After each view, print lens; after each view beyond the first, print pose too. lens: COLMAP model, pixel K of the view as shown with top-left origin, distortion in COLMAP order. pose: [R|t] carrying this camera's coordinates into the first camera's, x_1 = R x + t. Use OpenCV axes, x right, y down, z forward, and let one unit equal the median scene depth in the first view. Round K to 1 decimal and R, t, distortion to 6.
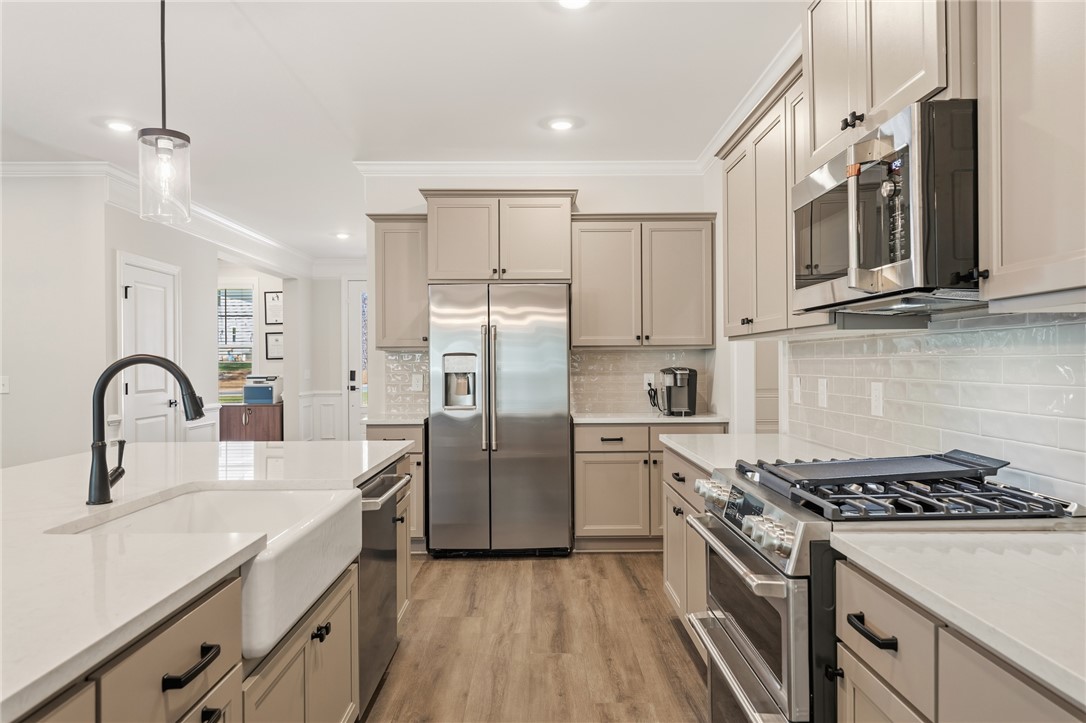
lens RADIAL K [[716.1, 0, 543.0], [0, 716.1, 361.5], [0, 0, 1]] dist [0.000738, 0.001414]
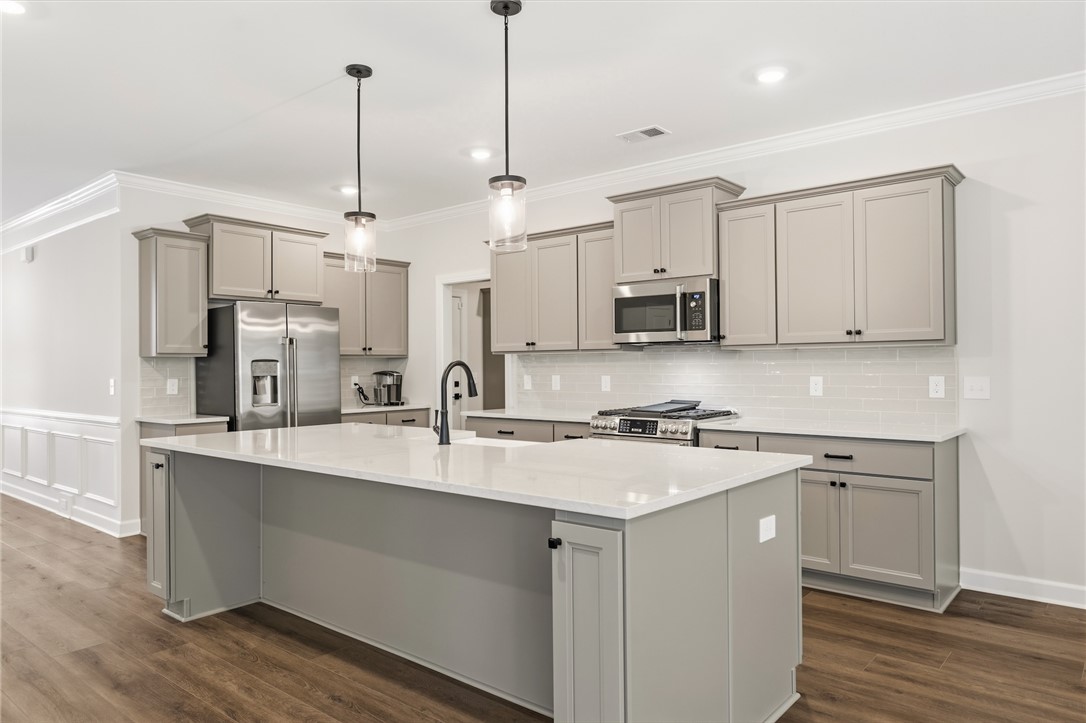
lens RADIAL K [[716.1, 0, 543.0], [0, 716.1, 361.5], [0, 0, 1]] dist [0.000738, 0.001414]
pose [[0.644756, 0.006208, 0.764364, -0.731602], [0.002214, 0.999948, -0.009988, 0.004448], [-0.764386, 0.008132, 0.644708, -0.130408]]
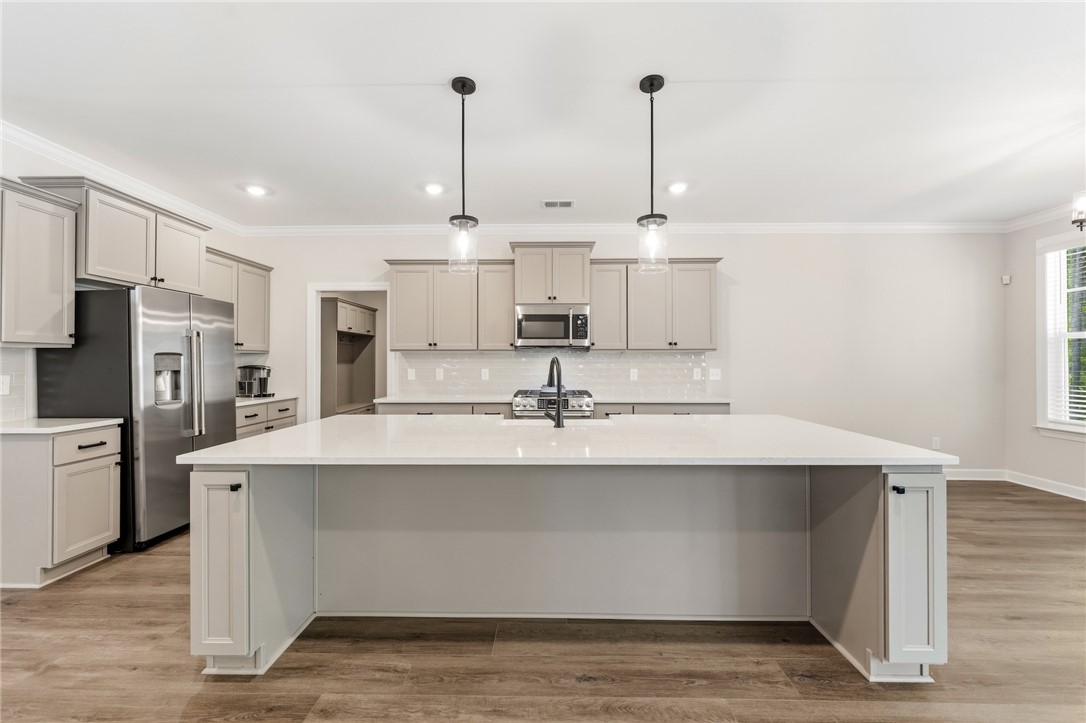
lens RADIAL K [[435.7, 0, 545.9], [0, 435.7, 358.8], [0, 0, 1]] dist [-0.000355, -0.000191]
pose [[0.023505, 0.009357, 0.999680, -0.768326], [-0.001665, 0.999955, -0.009320, 0.002716], [-0.999722, -0.001445, 0.023519, 0.403754]]
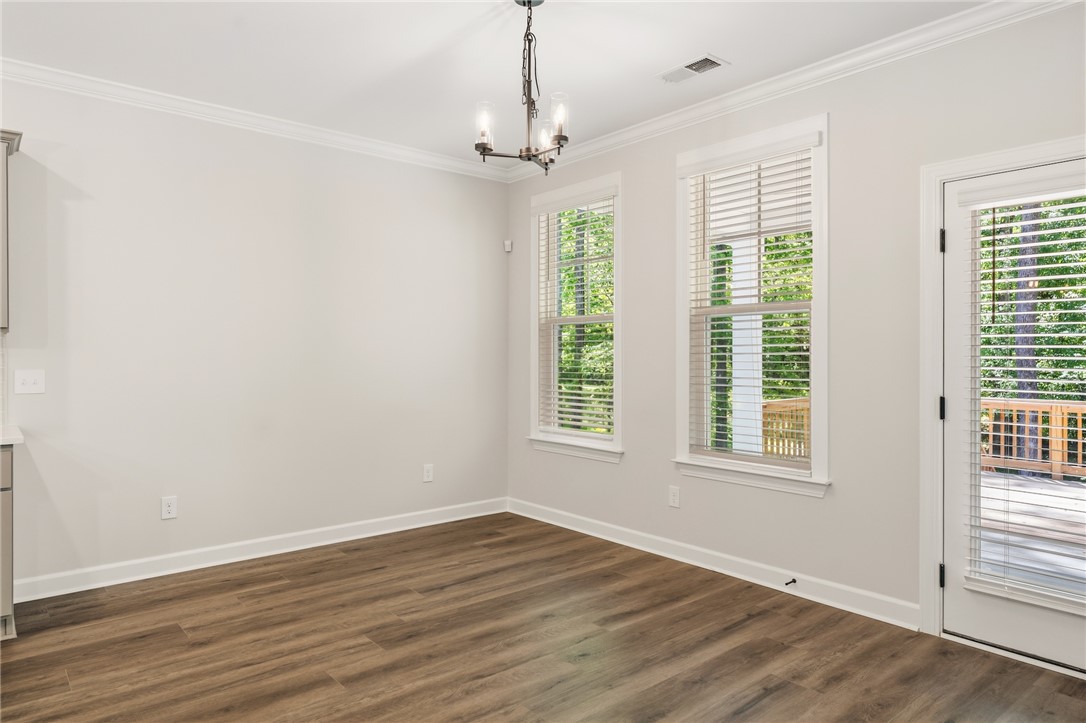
lens RADIAL K [[676.8, 0, 543.4], [0, 676.8, 356.5], [0, 0, 1]] dist [0.003753, 0.001445]
pose [[-0.641046, 0.002874, 0.767497, -0.682617], [0.002977, 0.999995, -0.001258, 0.003646], [-0.767497, 0.001478, -0.641051, 0.071103]]
